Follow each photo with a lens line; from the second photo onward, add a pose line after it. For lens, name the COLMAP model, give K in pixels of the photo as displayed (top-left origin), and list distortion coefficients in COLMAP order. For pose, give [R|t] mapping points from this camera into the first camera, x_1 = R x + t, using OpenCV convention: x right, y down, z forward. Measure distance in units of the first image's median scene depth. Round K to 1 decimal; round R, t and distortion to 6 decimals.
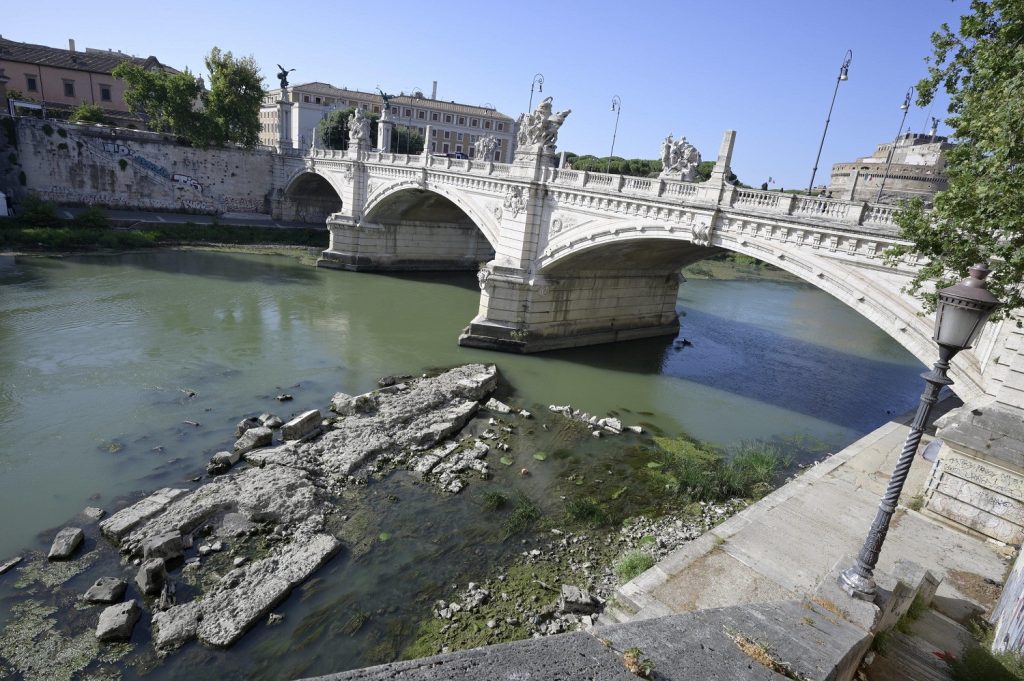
lens RADIAL K [[520.9, 0, 512.9], [0, 520.9, 340.0], [0, 0, 1]] dist [-0.005822, -0.000027]
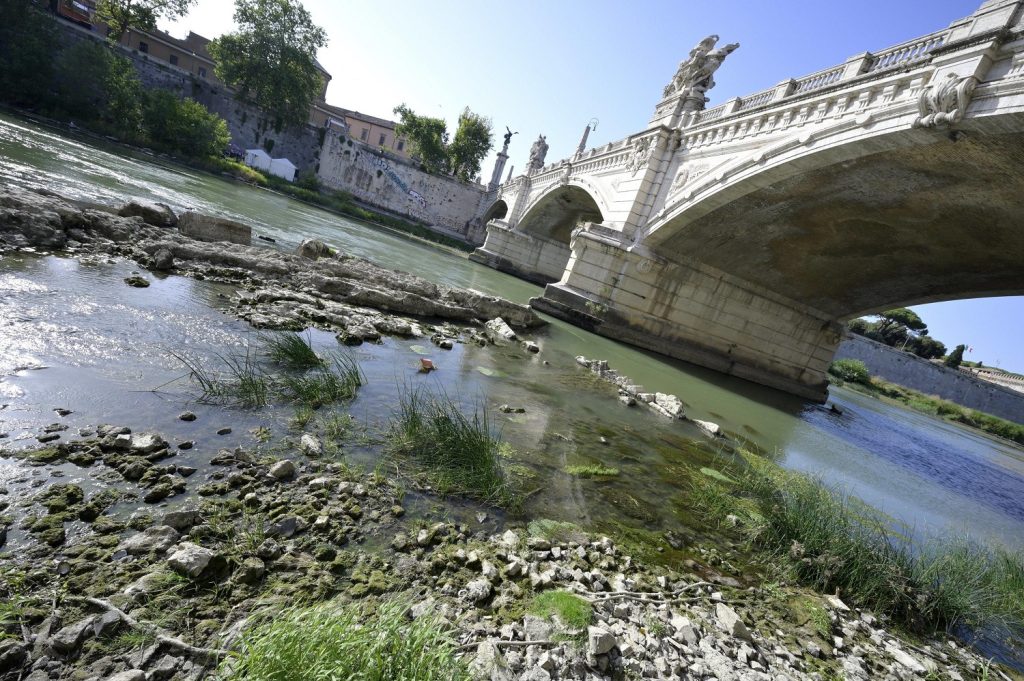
lens RADIAL K [[404.5, 0, 510.4], [0, 404.5, 340.7], [0, 0, 1]] dist [-0.000990, -0.000783]
pose [[0.892021, 0.265858, -0.365537, 0.134993], [-0.321594, 0.941586, -0.099964, 0.143534], [0.317608, 0.206725, 0.925413, 0.388175]]
